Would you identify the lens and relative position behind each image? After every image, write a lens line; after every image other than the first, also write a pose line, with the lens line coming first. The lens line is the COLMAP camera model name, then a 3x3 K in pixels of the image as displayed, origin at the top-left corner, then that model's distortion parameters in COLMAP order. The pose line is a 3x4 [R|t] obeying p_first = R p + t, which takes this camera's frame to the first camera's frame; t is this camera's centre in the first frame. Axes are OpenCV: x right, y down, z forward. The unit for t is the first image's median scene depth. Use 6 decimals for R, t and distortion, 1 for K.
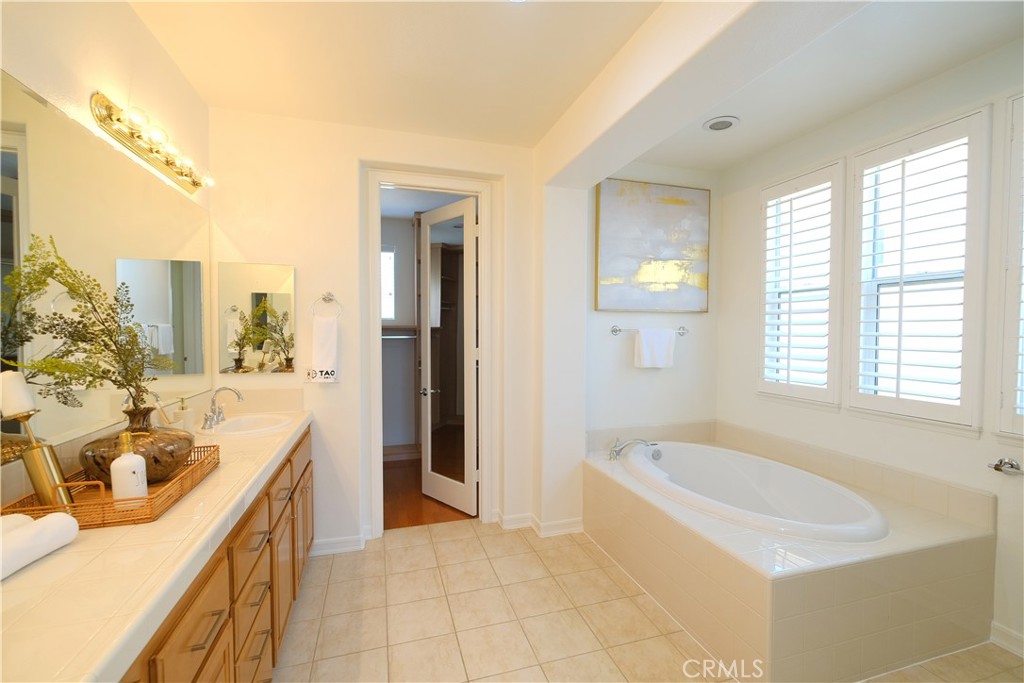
lens RADIAL K [[443.7, 0, 517.7], [0, 443.7, 338.9], [0, 0, 1]] dist [-0.007313, 0.000556]
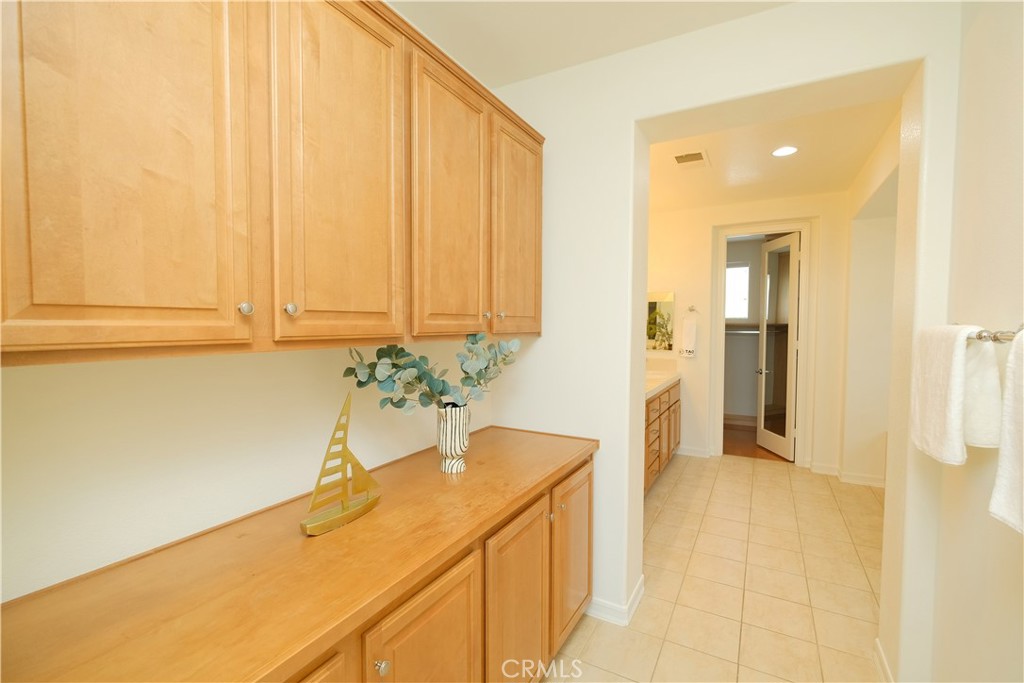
lens RADIAL K [[443.7, 0, 514.7], [0, 443.7, 345.4], [0, 0, 1]] dist [-0.007313, 0.000556]
pose [[0.684273, 0.034811, -0.728394, 0.311283], [-0.014511, 0.999312, 0.034127, 0.000206], [0.729081, -0.012783, 0.684308, -0.592205]]
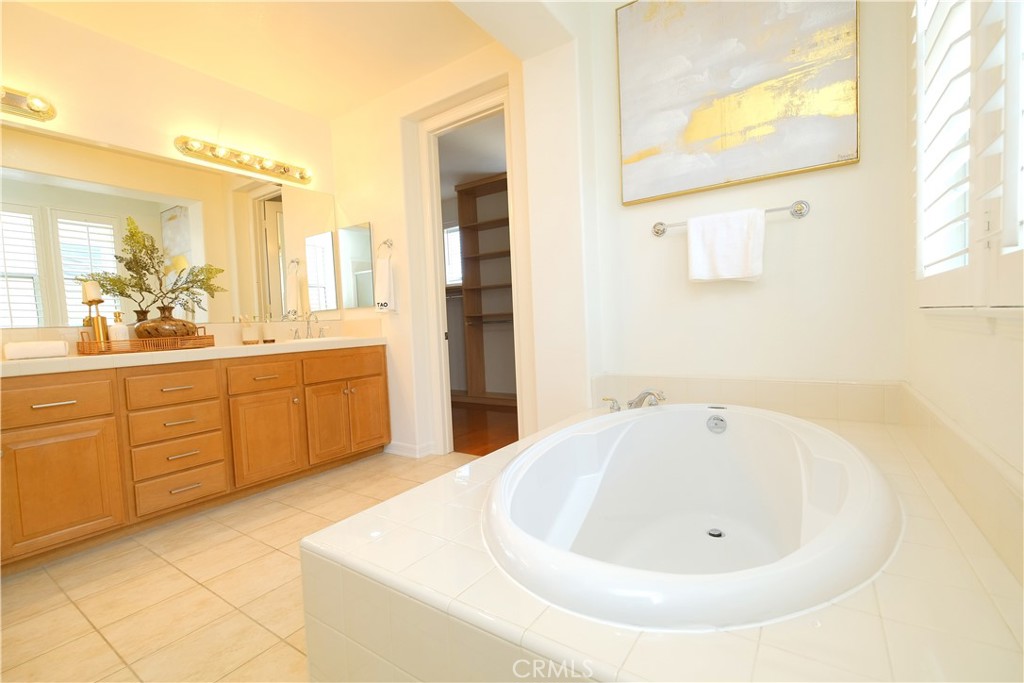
lens RADIAL K [[443.7, 0, 513.8], [0, 443.7, 336.6], [0, 0, 1]] dist [-0.007313, 0.000556]
pose [[0.628895, -0.002706, -0.777485, 0.615001], [0.033593, 0.999155, 0.023696, 0.122041], [0.776764, -0.041020, 0.628454, 0.419962]]
